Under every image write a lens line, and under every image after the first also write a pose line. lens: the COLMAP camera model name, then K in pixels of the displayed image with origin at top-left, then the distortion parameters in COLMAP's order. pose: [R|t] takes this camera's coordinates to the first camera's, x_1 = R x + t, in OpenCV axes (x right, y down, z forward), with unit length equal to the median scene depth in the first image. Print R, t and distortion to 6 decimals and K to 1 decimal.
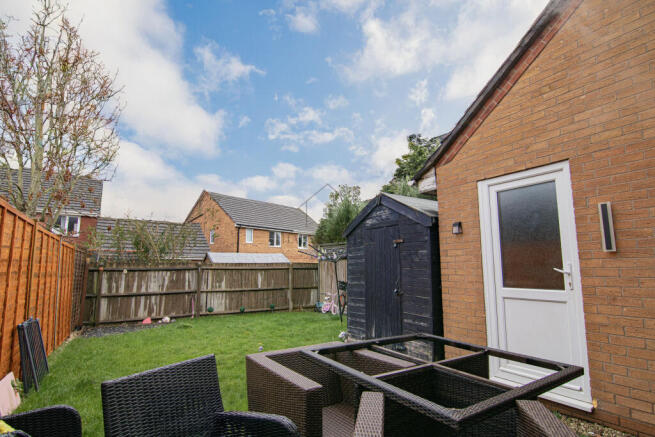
lens RADIAL K [[329.6, 0, 326.9], [0, 329.6, 225.0], [0, 0, 1]] dist [-0.035463, -0.000414]
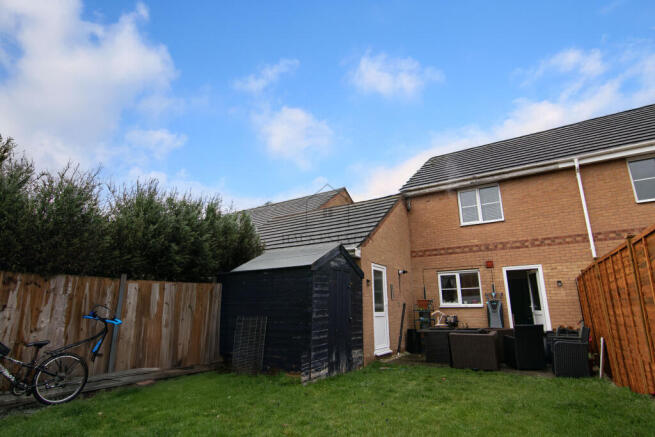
lens RADIAL K [[329.6, 0, 326.9], [0, 329.6, 225.0], [0, 0, 1]] dist [-0.035463, -0.000414]
pose [[-0.422651, 0.228229, 0.877085, -0.954022], [-0.110178, 0.947655, -0.299685, 0.221664], [-0.899570, -0.223298, -0.375381, 1.503402]]
